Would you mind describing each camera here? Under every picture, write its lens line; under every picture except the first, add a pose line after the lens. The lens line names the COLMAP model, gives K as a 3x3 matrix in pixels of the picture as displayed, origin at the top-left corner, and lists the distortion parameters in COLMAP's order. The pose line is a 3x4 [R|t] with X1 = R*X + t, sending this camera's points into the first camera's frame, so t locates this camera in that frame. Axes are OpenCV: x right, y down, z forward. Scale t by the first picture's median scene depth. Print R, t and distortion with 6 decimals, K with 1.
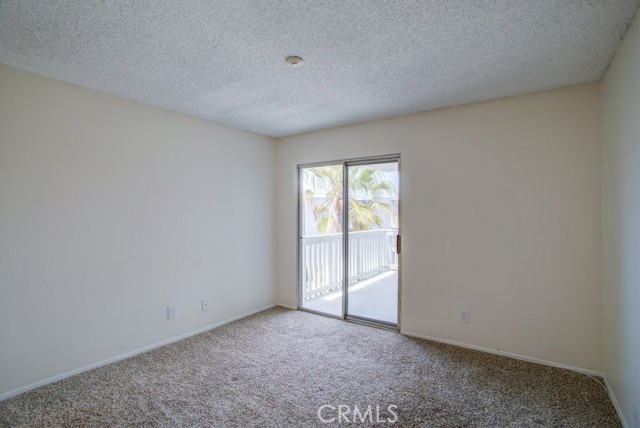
lens RADIAL K [[309.7, 0, 319.7], [0, 309.7, 210.7], [0, 0, 1]] dist [-0.068554, 0.024005]
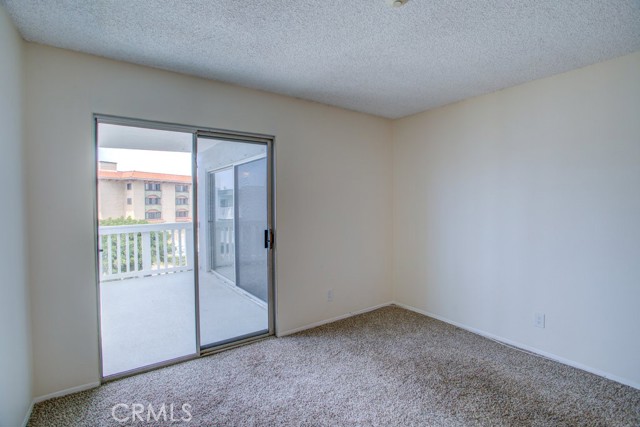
lens RADIAL K [[309.7, 0, 319.7], [0, 309.7, 210.2], [0, 0, 1]] dist [-0.068554, 0.024005]
pose [[0.332970, -0.031740, 0.942403, -0.483530], [-0.003828, 0.999380, 0.035012, -0.004903], [-0.942930, -0.015265, 0.332642, 0.528533]]
